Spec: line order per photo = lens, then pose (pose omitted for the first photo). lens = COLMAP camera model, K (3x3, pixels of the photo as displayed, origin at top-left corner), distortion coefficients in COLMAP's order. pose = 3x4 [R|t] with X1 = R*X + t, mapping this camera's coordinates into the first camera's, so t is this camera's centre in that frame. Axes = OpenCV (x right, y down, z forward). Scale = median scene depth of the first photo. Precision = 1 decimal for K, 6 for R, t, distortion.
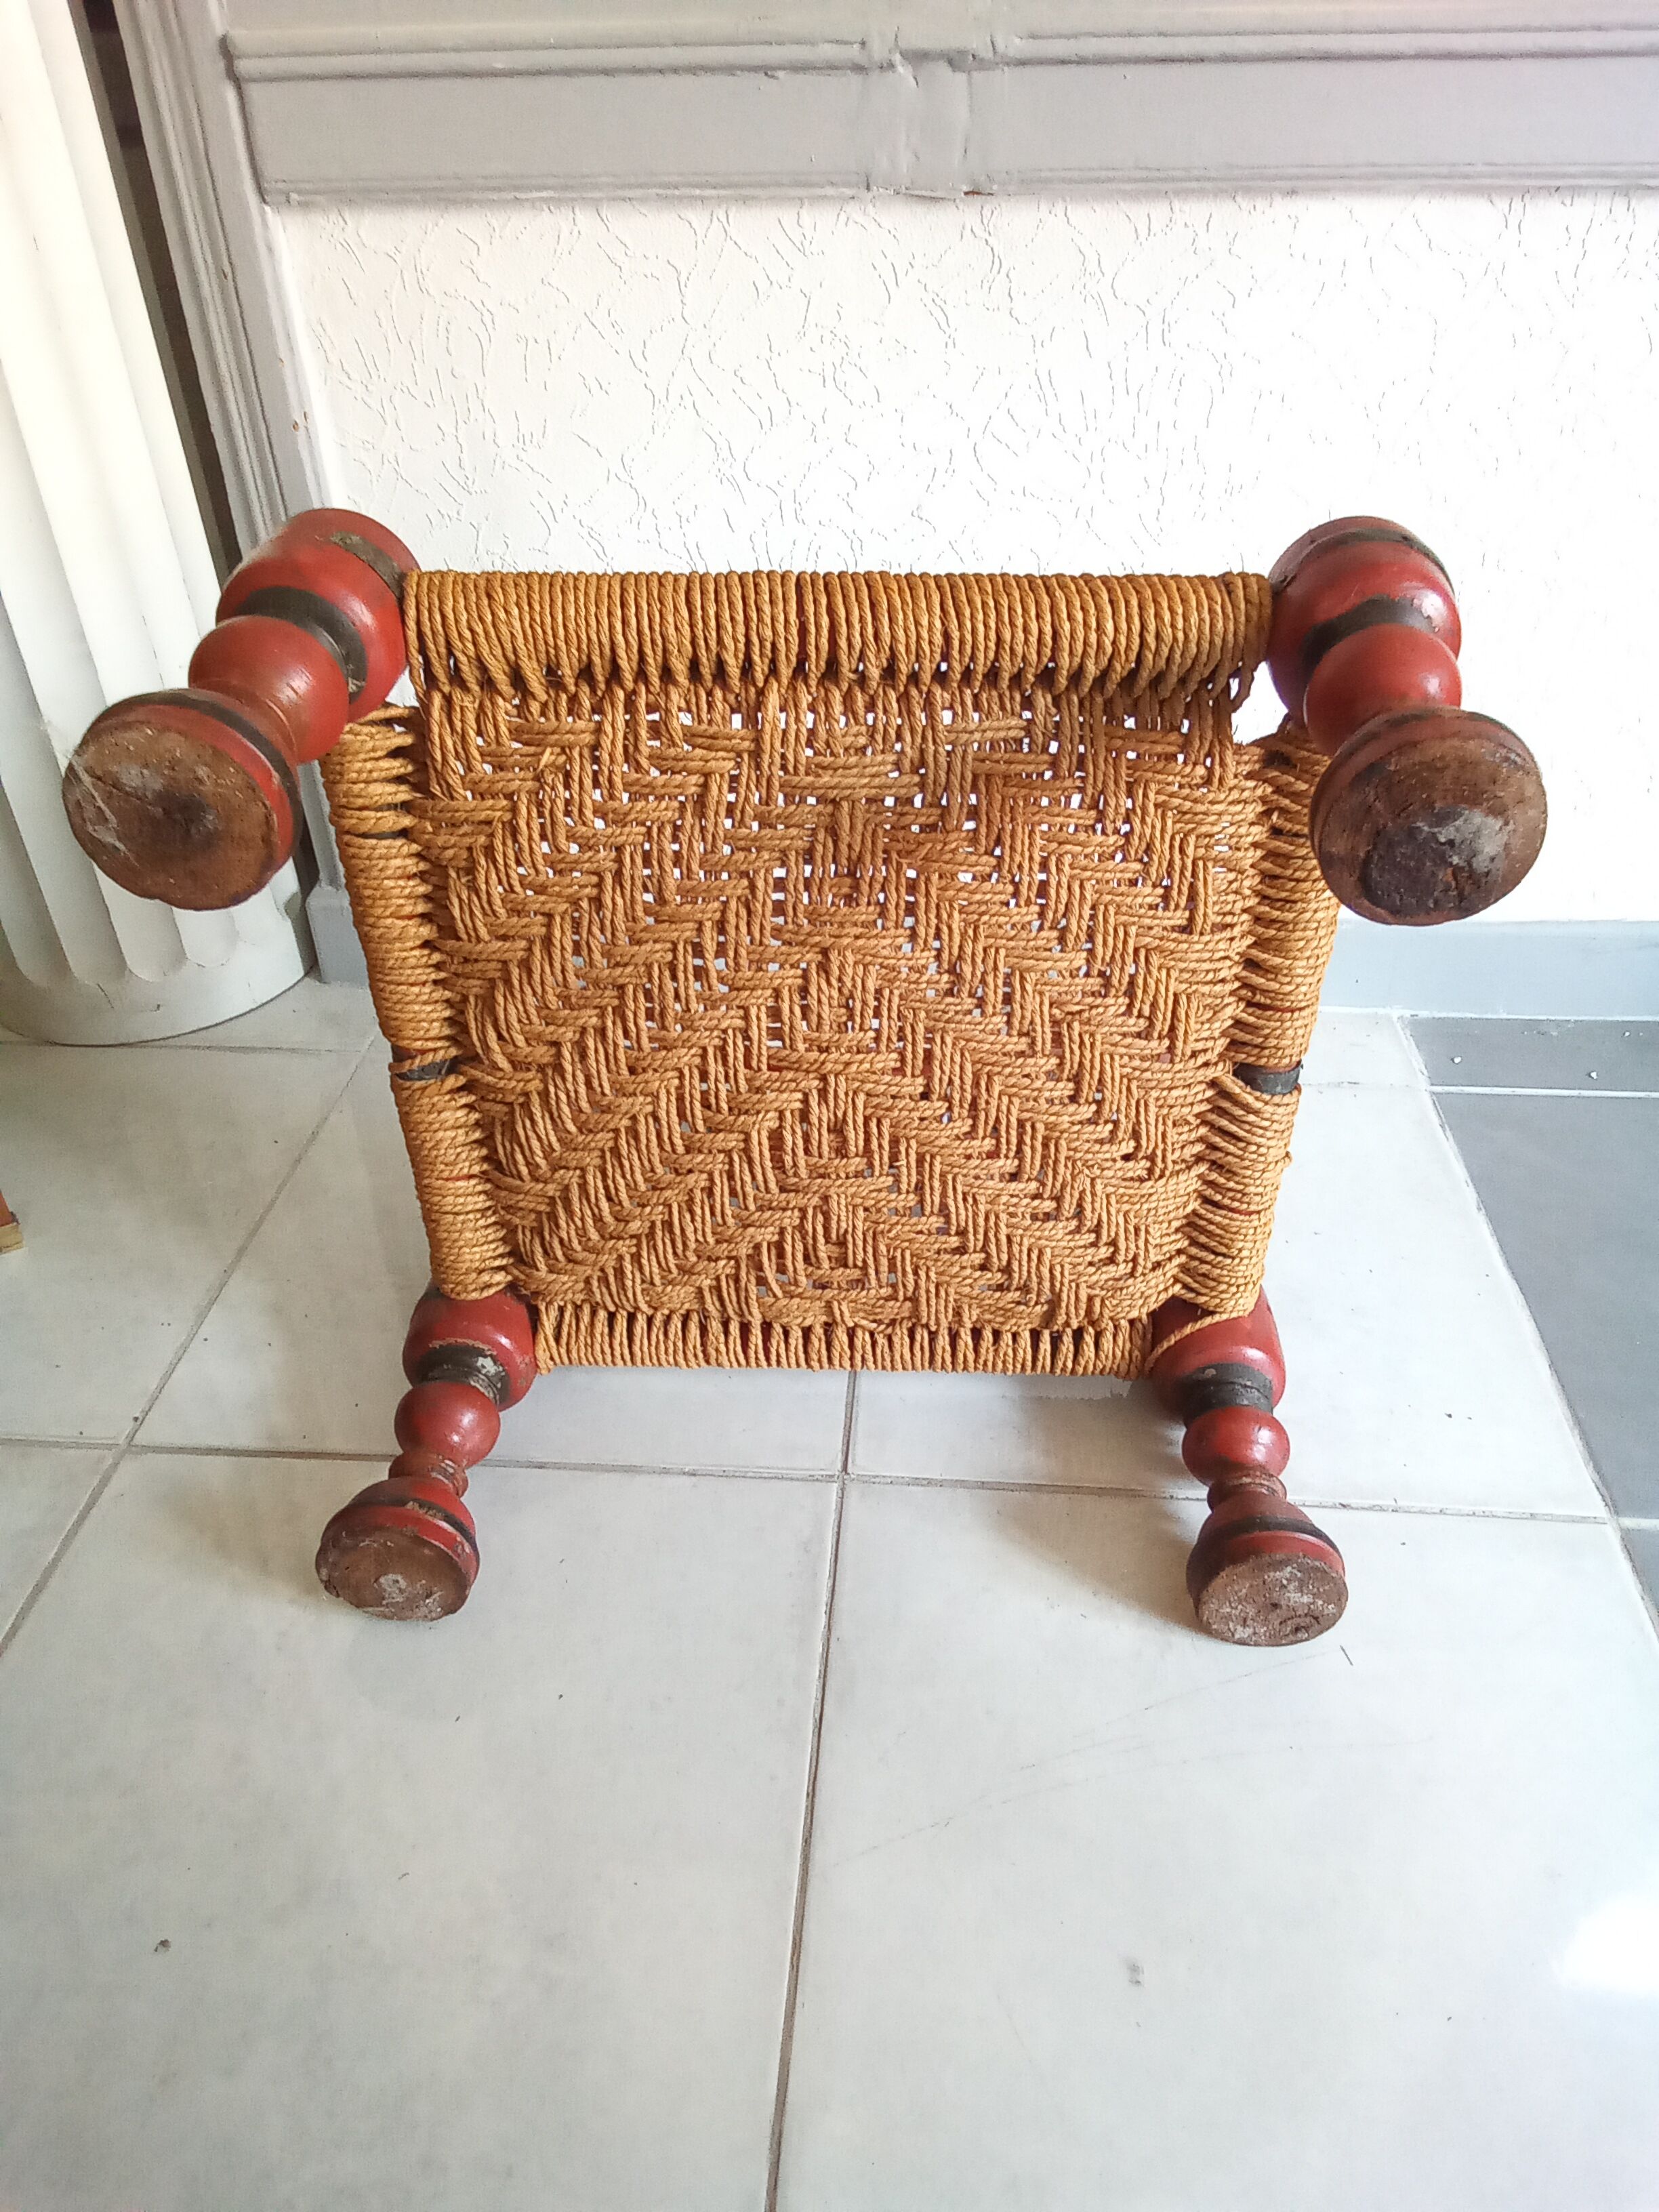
lens RADIAL K [[1557.5, 0, 801.6], [0, 1557.5, 1098.7], [0, 0, 1]] dist [0.054638, -0.064494]
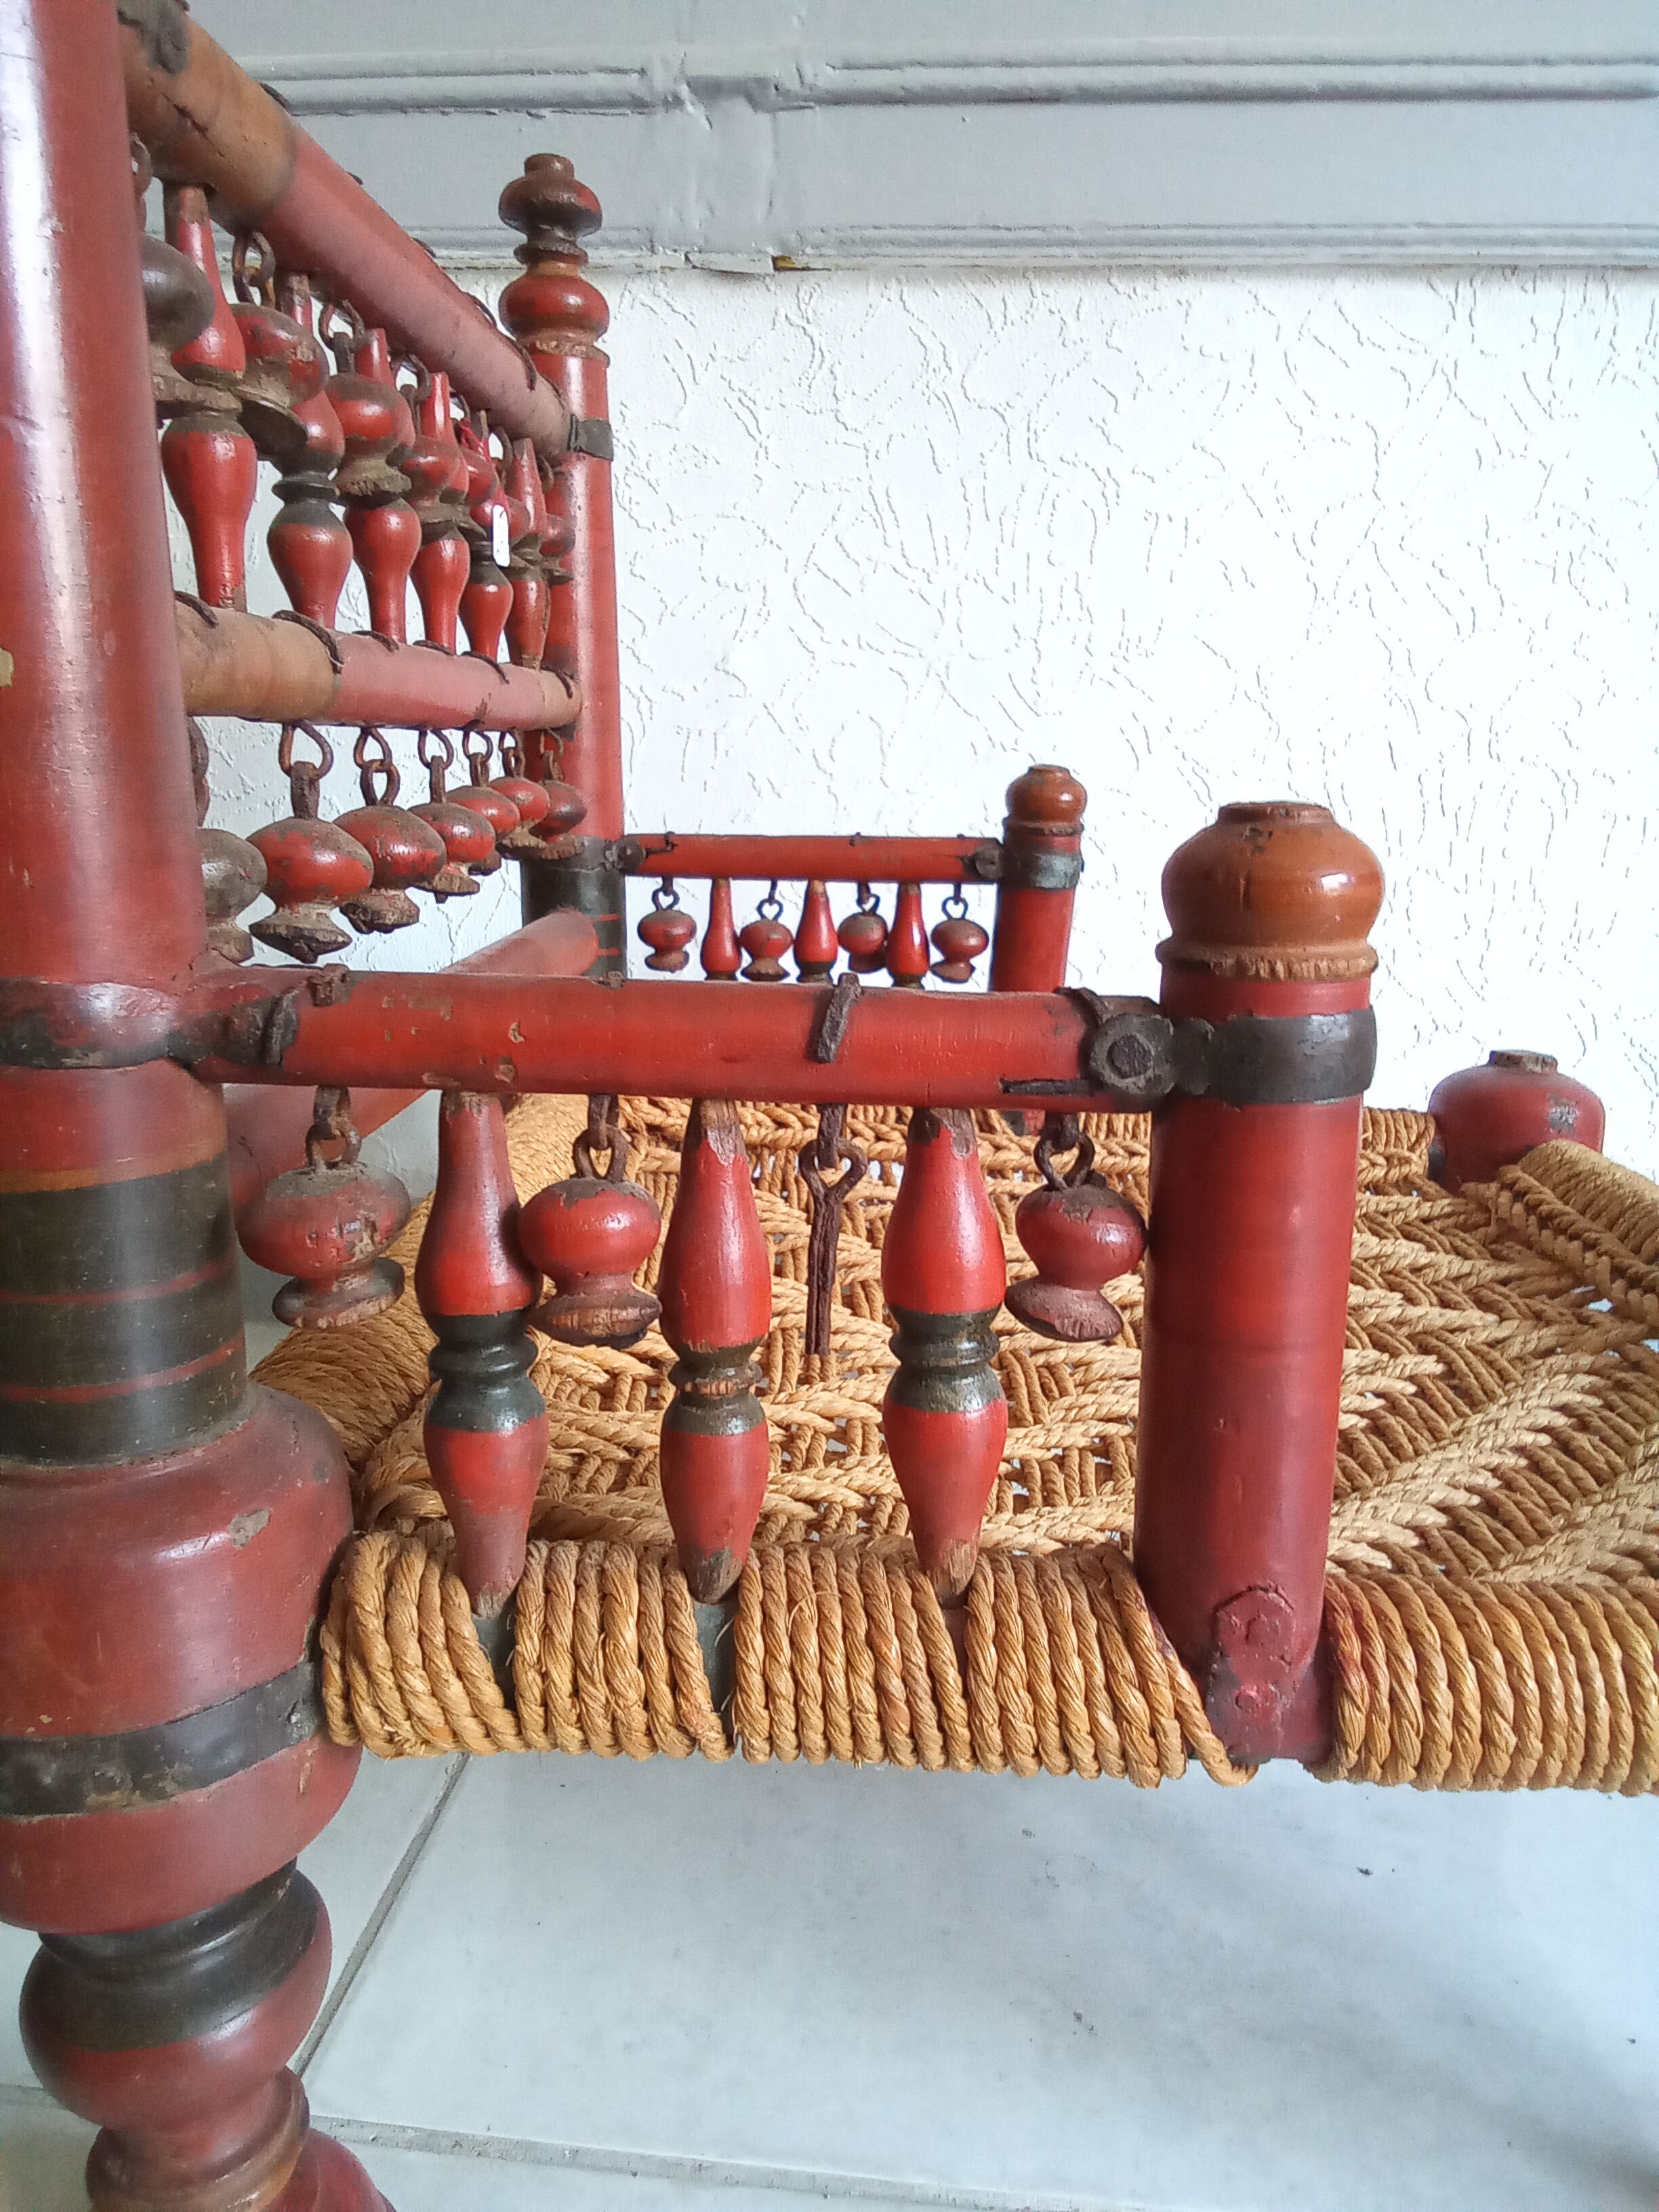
lens RADIAL K [[1578.1, 0, 815.3], [0, 1578.1, 1085.4], [0, 0, 1]] dist [0.041740, -0.051225]
pose [[0.998697, 0.050450, -0.007737, 0.152904], [-0.049592, 0.923311, -0.380838, 0.119418], [-0.012069, 0.380725, 0.924610, 0.412191]]
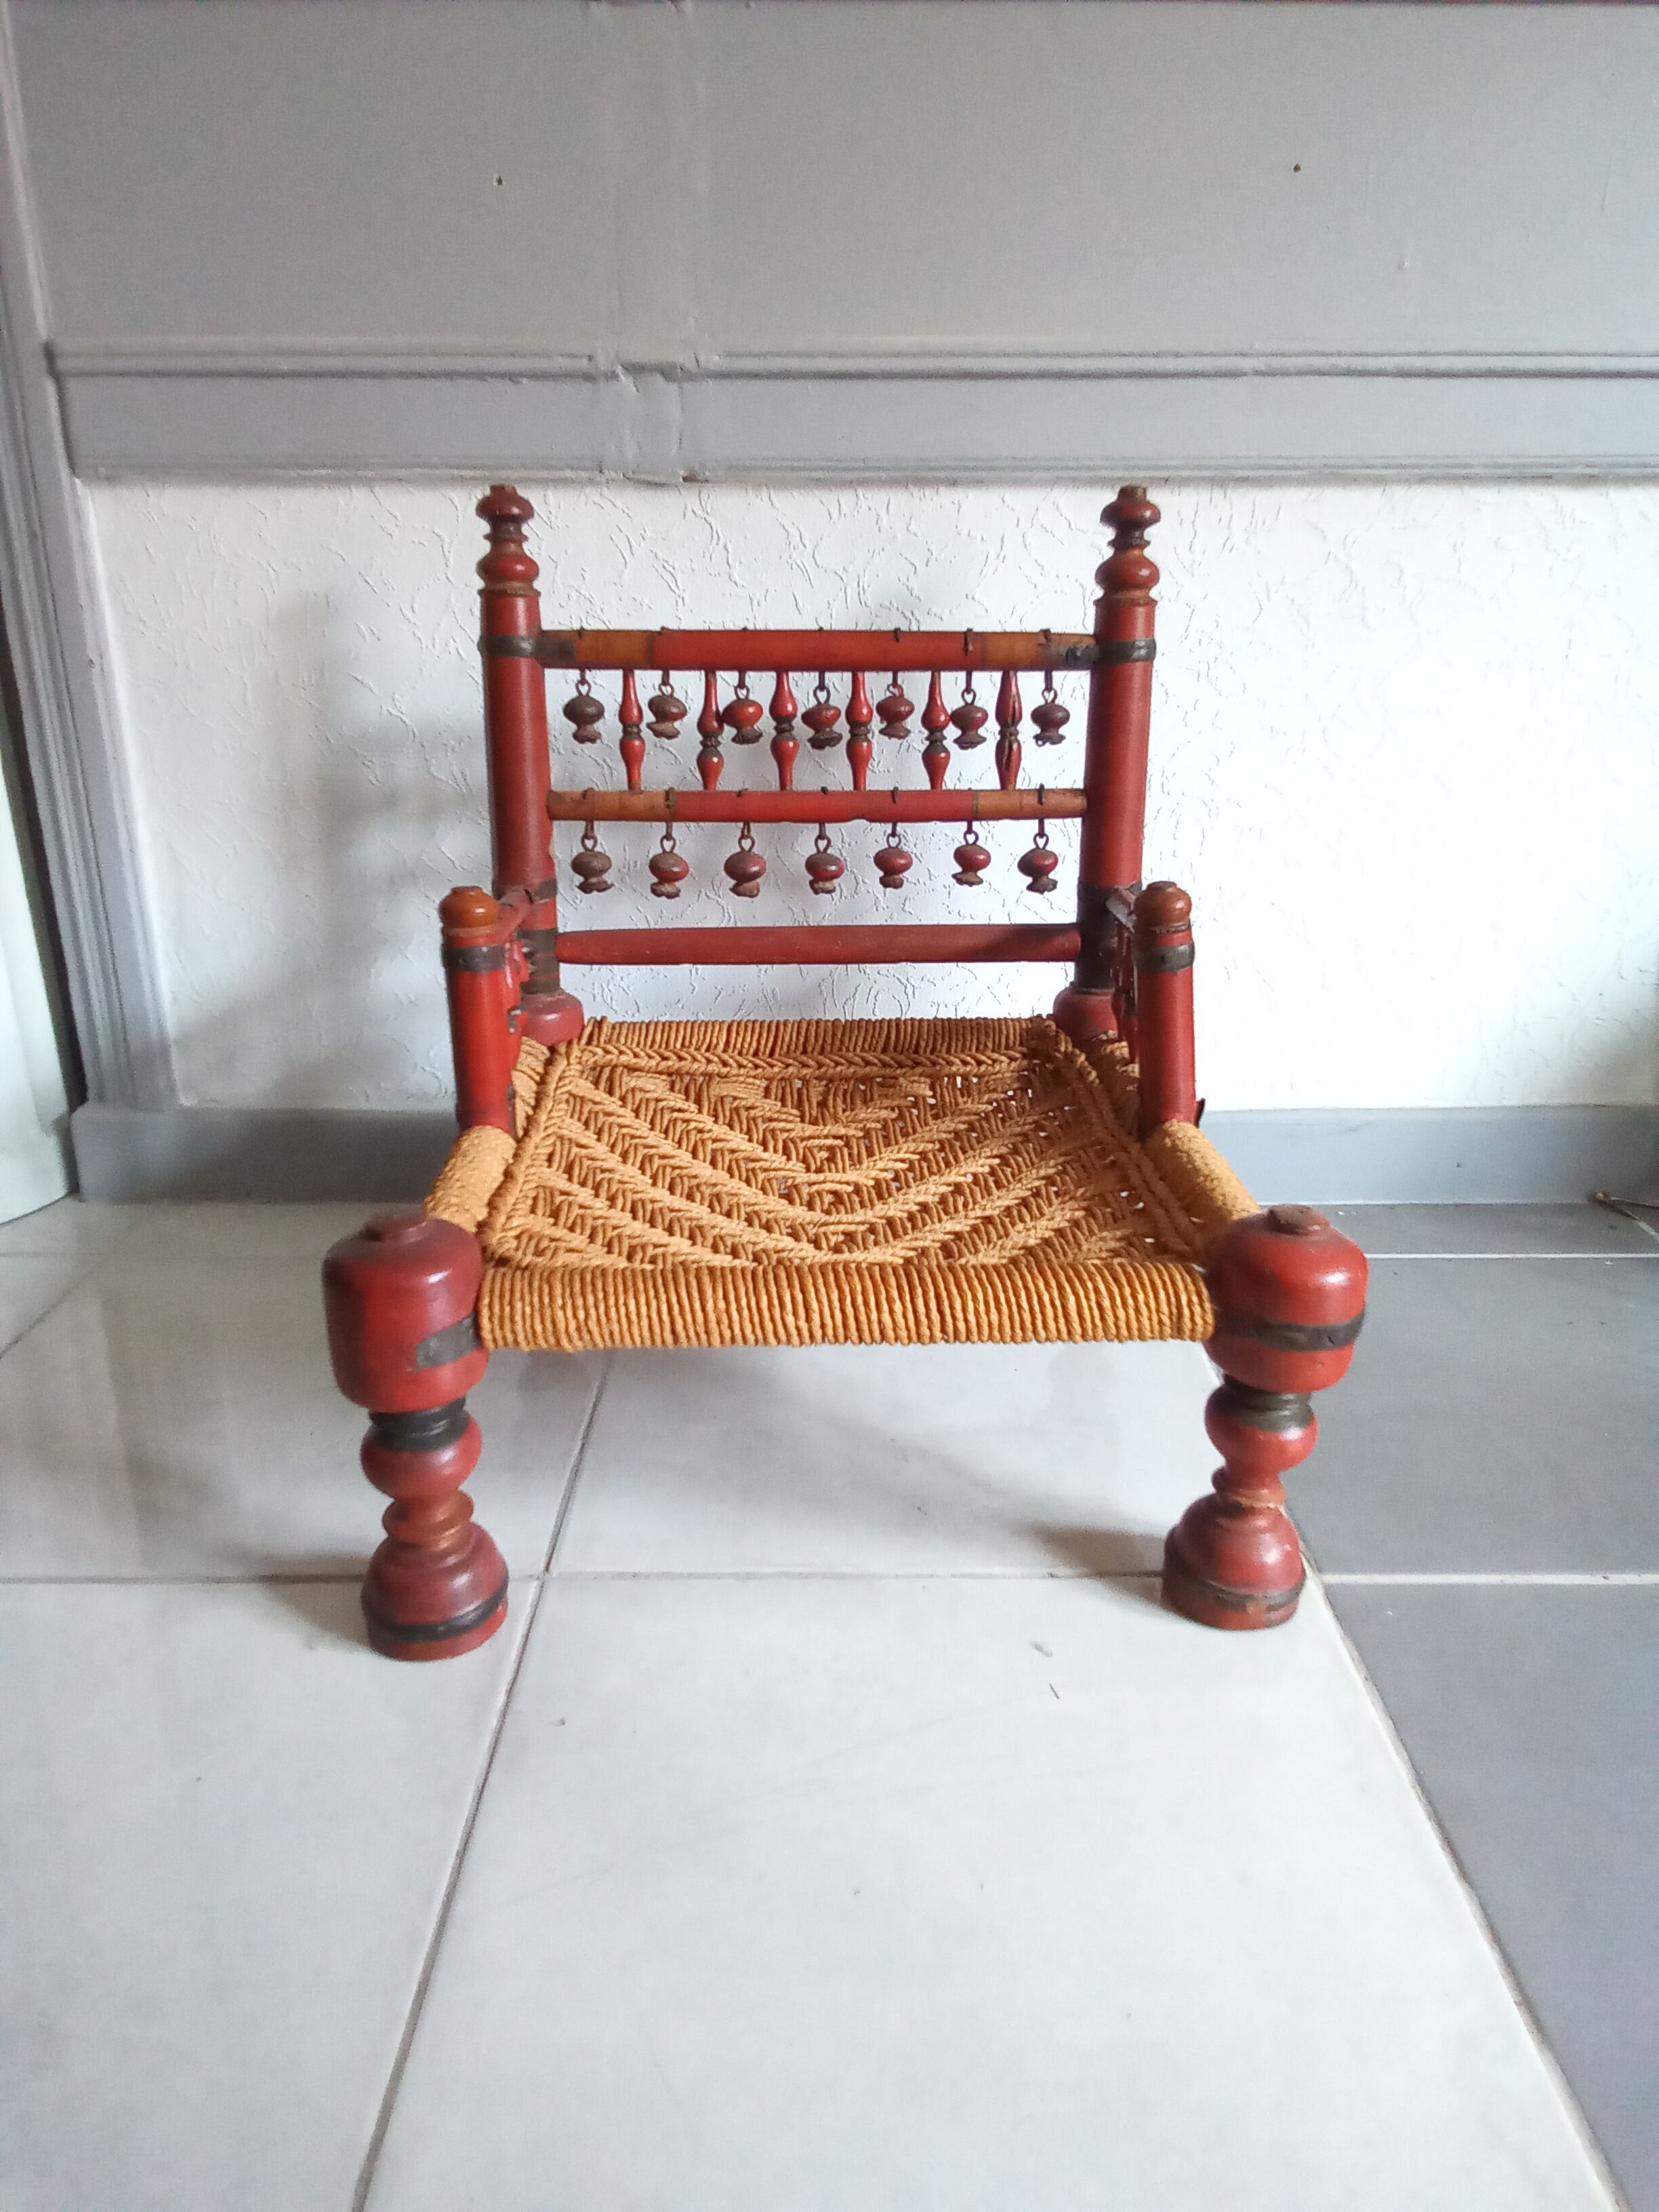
lens RADIAL K [[1557.5, 0, 807.2], [0, 1557.5, 1094.5], [0, 0, 1]] dist [0.054638, -0.064494]
pose [[0.996658, -0.005271, 0.081523, 0.098265], [0.027871, 0.959983, -0.278668, 0.206522], [-0.076792, 0.280008, 0.956921, -0.012668]]
